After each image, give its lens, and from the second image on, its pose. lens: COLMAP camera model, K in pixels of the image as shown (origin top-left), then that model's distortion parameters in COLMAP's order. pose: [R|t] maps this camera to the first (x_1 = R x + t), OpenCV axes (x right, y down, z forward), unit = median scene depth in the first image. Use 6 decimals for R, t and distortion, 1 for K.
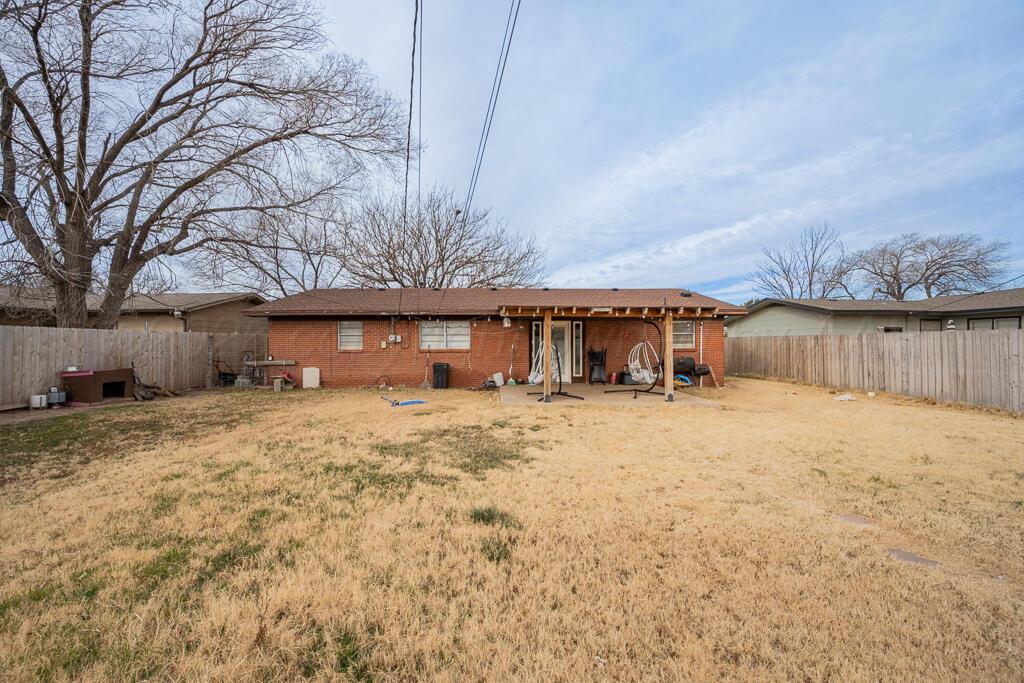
lens RADIAL K [[403.6, 0, 510.8], [0, 403.6, 339.5], [0, 0, 1]] dist [-0.001599, -0.000106]
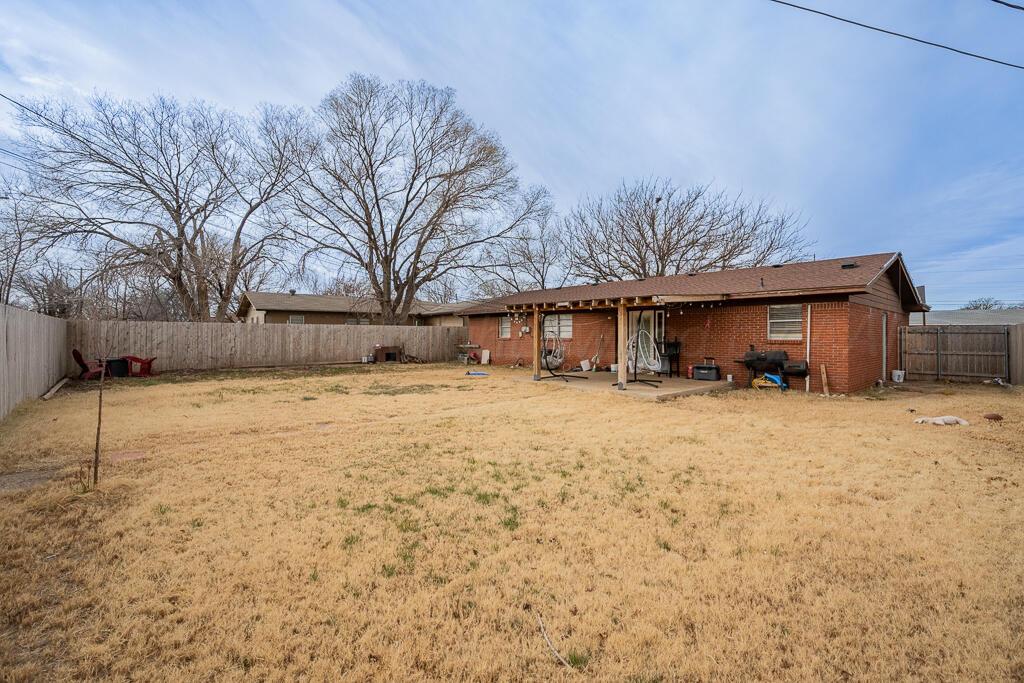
lens RADIAL K [[443.1, 0, 509.8], [0, 443.1, 336.3], [0, 0, 1]] dist [-0.001492, -0.000029]
pose [[0.639625, 0.005669, -0.768666, 0.772140], [0.006966, 0.999889, 0.013171, 0.000687], [0.768656, -0.013779, 0.639514, 0.049642]]
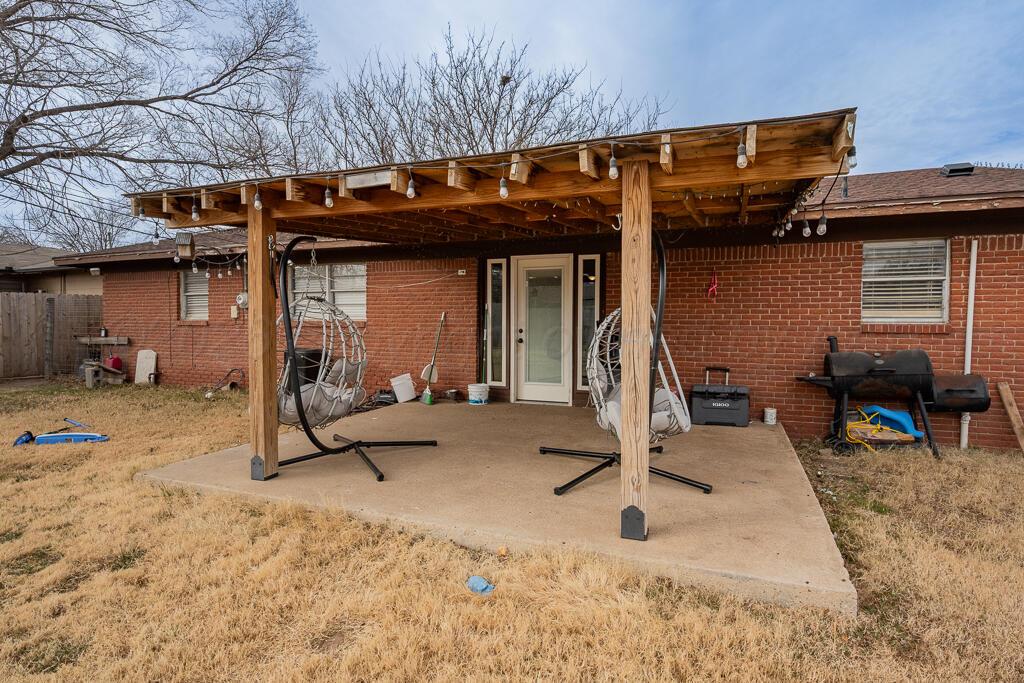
lens RADIAL K [[562.4, 0, 510.9], [0, 562.4, 345.7], [0, 0, 1]] dist [-0.001448, 0.000565]
pose [[0.904589, 0.026198, -0.425480, 0.345770], [-0.000897, 0.998224, 0.059558, 0.013505], [0.426285, -0.053494, 0.903006, 0.471820]]
